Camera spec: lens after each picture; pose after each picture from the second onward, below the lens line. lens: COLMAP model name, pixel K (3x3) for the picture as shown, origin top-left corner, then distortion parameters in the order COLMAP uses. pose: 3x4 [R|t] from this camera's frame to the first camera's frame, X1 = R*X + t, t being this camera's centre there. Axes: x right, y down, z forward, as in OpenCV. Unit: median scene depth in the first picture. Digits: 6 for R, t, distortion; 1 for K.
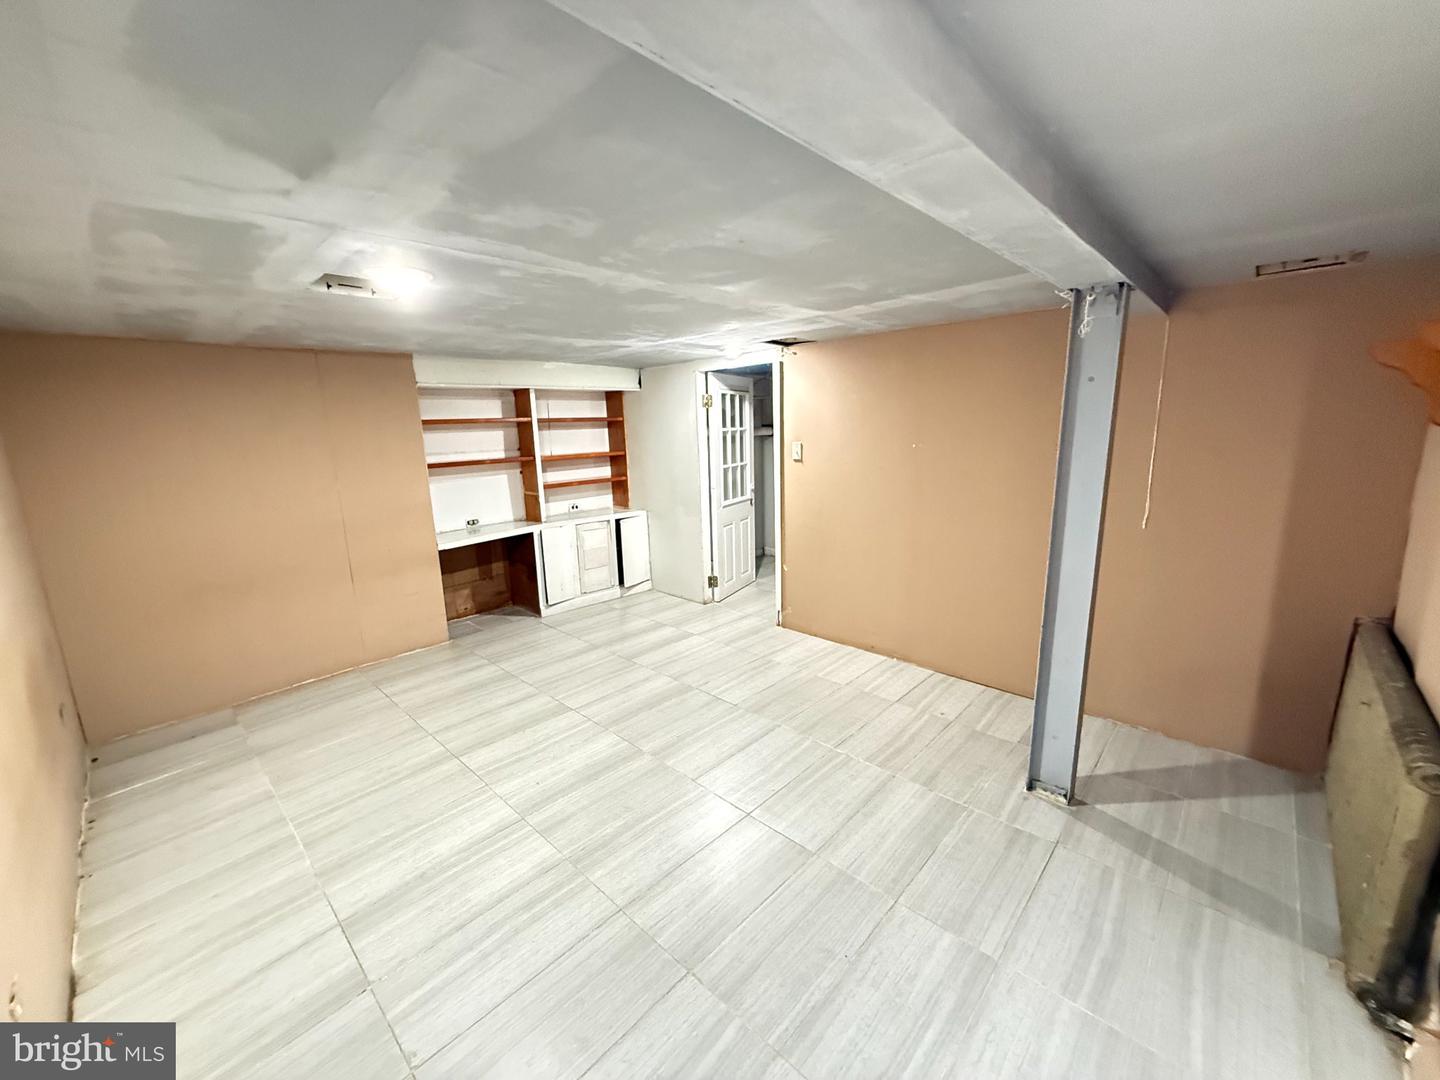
lens RADIAL K [[573.5, 0, 717.5], [0, 573.5, 537.9], [0, 0, 1]] dist [0.000871, -0.000128]
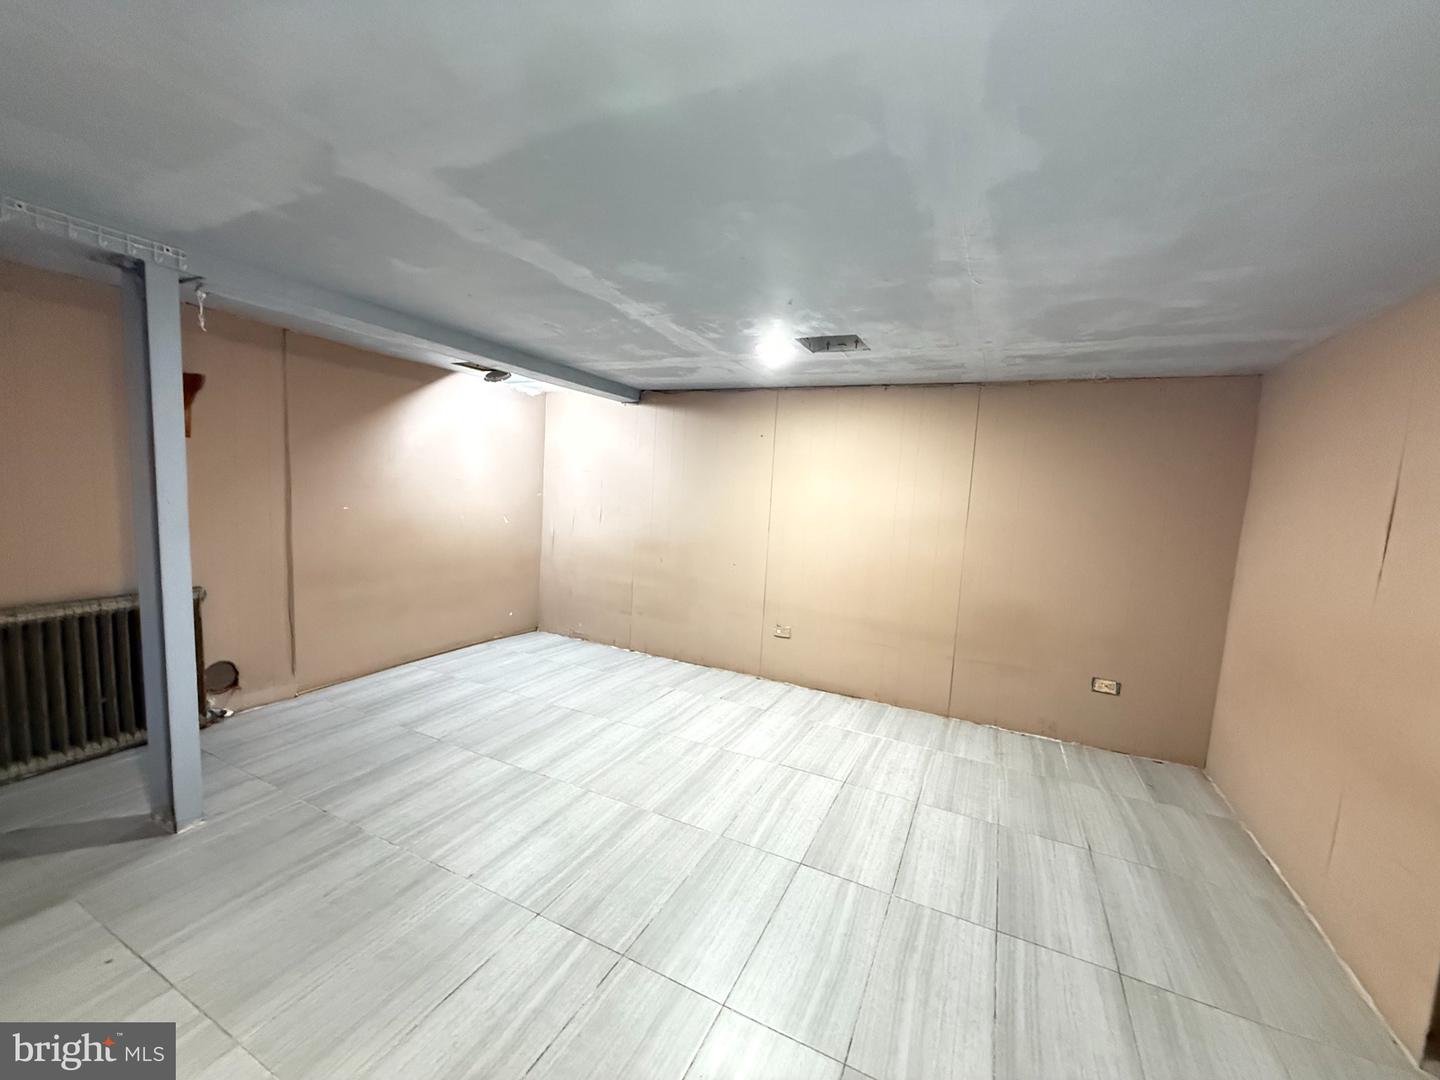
lens RADIAL K [[573.5, 0, 717.5], [0, 573.5, 537.9], [0, 0, 1]] dist [0.000871, -0.000128]
pose [[-0.956273, 0.002436, -0.292464, 0.032991], [-0.084500, 0.955021, 0.284244, -0.282603], [0.280002, 0.296528, -0.913055, 1.797626]]
